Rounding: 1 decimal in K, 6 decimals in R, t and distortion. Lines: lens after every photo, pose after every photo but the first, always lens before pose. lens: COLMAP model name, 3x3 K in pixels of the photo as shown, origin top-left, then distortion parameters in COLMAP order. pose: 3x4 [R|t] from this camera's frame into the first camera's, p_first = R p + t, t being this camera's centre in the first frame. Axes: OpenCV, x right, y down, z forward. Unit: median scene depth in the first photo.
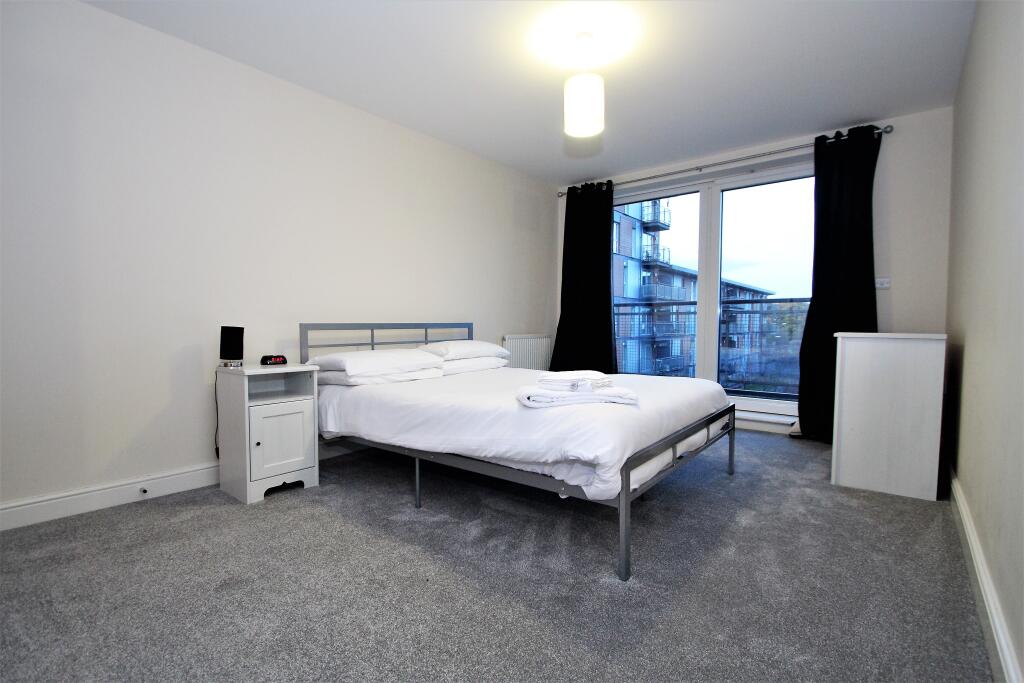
lens RADIAL K [[470.1, 0, 510.0], [0, 470.1, 342.6], [0, 0, 1]] dist [-0.001664, -0.004920]
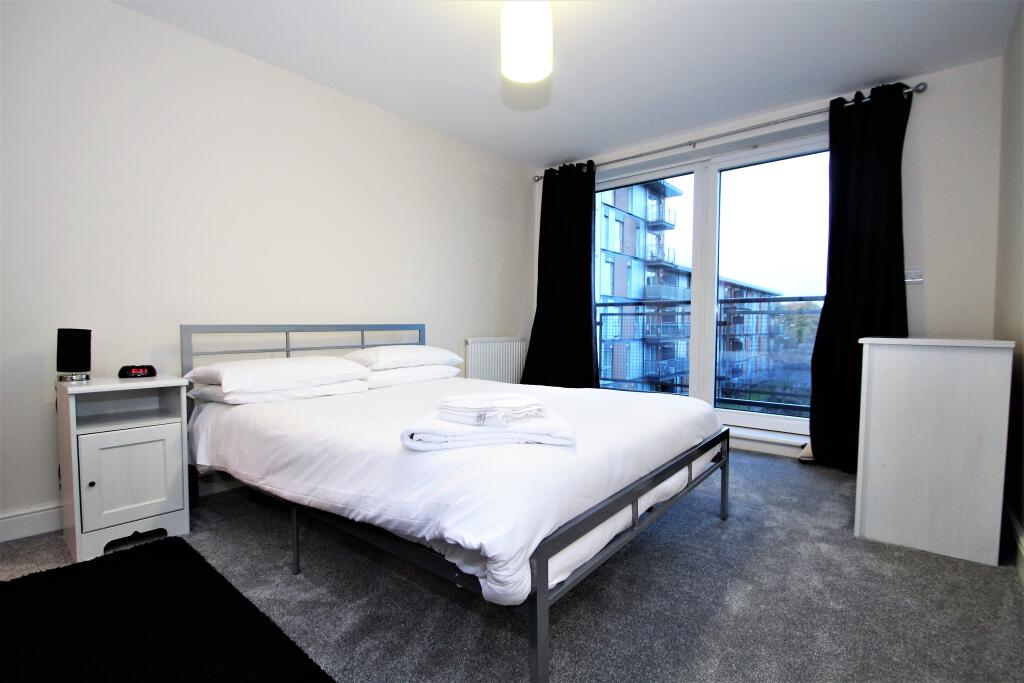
lens RADIAL K [[470.1, 0, 511.2], [0, 470.1, 341.6], [0, 0, 1]] dist [-0.001664, -0.004920]
pose [[0.999928, 0.002235, -0.011795, 0.122764], [-0.002289, 0.999987, -0.004566, -0.010021], [0.011785, 0.004593, 0.999920, 0.209565]]
